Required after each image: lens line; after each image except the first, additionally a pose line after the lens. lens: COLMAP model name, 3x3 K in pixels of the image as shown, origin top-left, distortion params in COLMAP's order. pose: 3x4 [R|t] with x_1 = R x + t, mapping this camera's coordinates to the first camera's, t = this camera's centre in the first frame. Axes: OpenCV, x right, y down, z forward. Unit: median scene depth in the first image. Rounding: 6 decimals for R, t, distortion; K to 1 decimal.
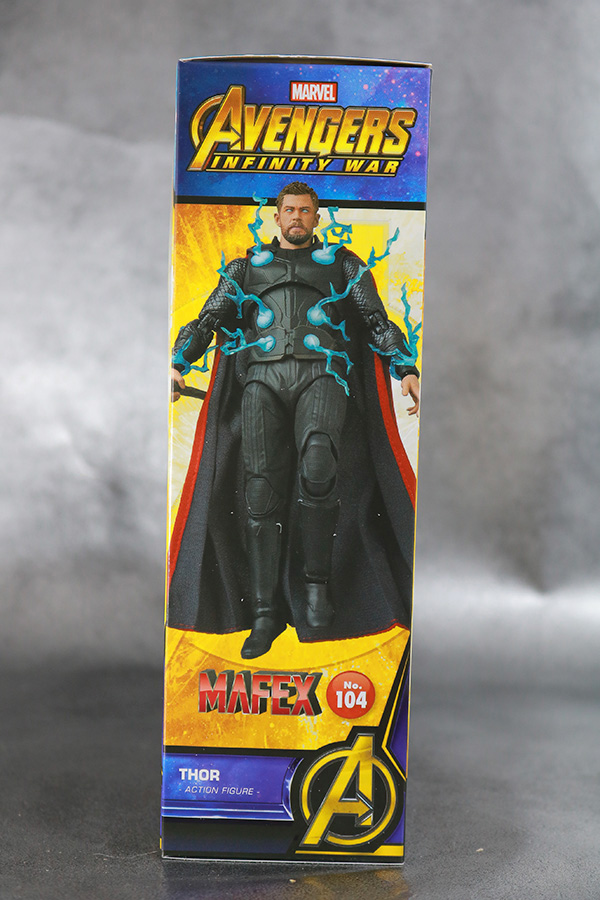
lens RADIAL K [[1872.6, 0, 302.7], [0, 1872.6, 444.8], [0, 0, 1]] dist [0.093518, 0.000000]
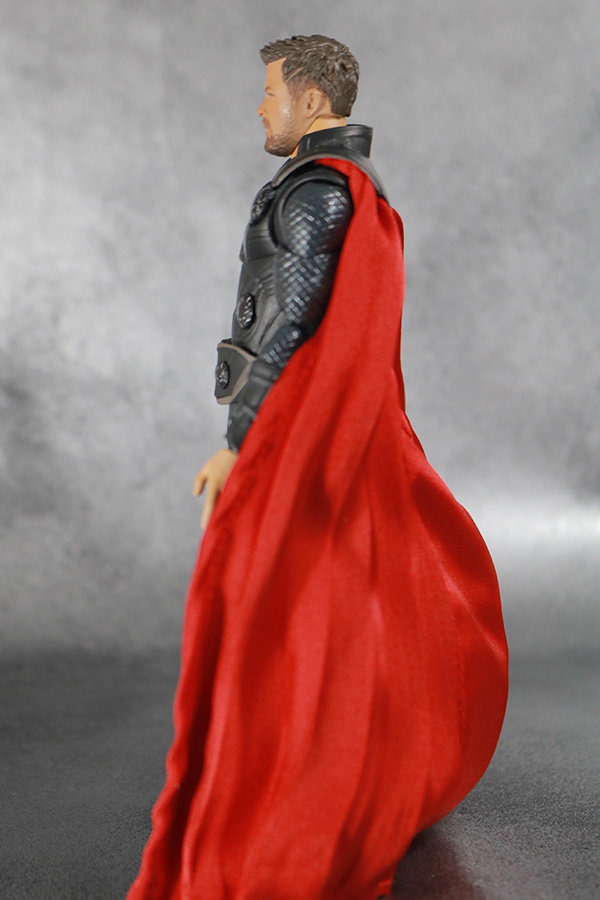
lens RADIAL K [[2018.1, 0, 297.4], [0, 2018.1, 447.8], [0, 0, 1]] dist [0.073760, 0.000000]
pose [[0.996569, -0.047653, 0.067670, -0.047957], [0.044605, 0.997951, 0.045869, 0.014492], [-0.069718, -0.042693, 0.996653, 0.259713]]
